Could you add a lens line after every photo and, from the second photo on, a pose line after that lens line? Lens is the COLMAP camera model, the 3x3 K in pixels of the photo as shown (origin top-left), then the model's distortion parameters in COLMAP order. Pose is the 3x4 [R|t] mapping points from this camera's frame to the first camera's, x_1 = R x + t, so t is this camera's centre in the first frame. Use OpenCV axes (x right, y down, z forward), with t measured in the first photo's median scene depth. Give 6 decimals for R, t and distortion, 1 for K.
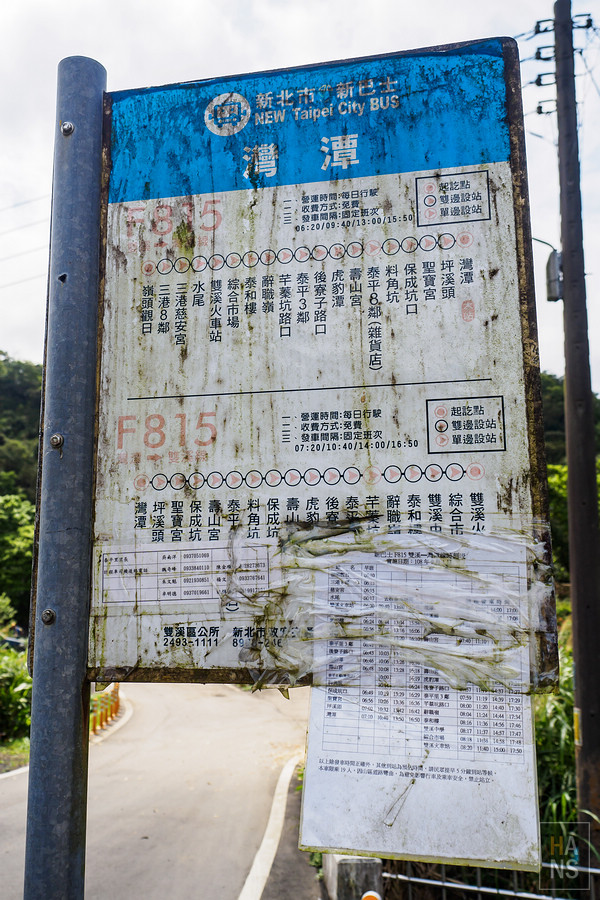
lens RADIAL K [[791.1, 0, 300.0], [0, 791.1, 450.0], [0, 0, 1]] dist [0.000057, -0.003971]
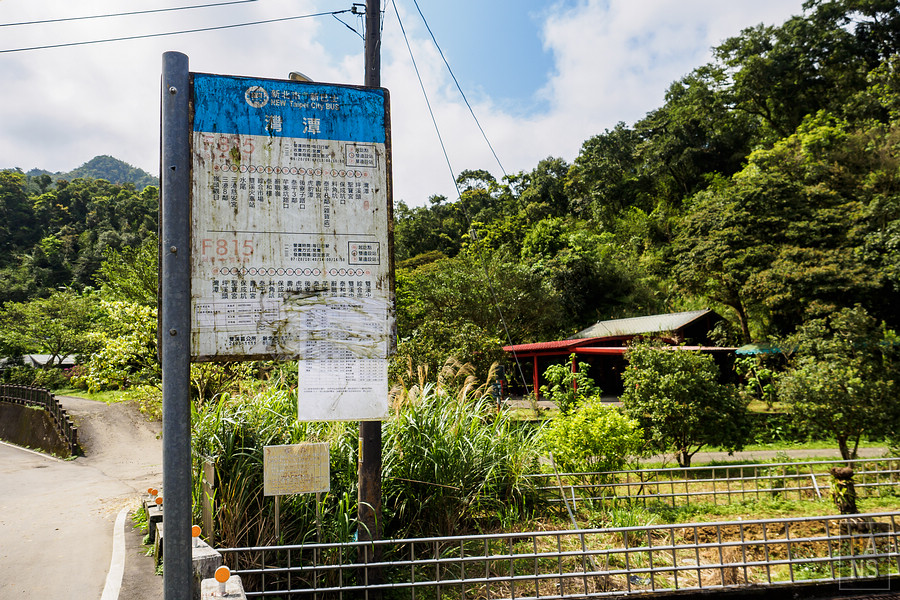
lens RADIAL K [[791.1, 0, 450.0], [0, 791.1, 300.0], [0, 0, 1]] dist [0.000057, -0.003971]
pose [[0.886521, 0.026117, 0.461950, -0.632520], [-0.054452, 0.997357, 0.048112, -0.018556], [-0.459473, -0.067807, 0.885600, -1.201638]]
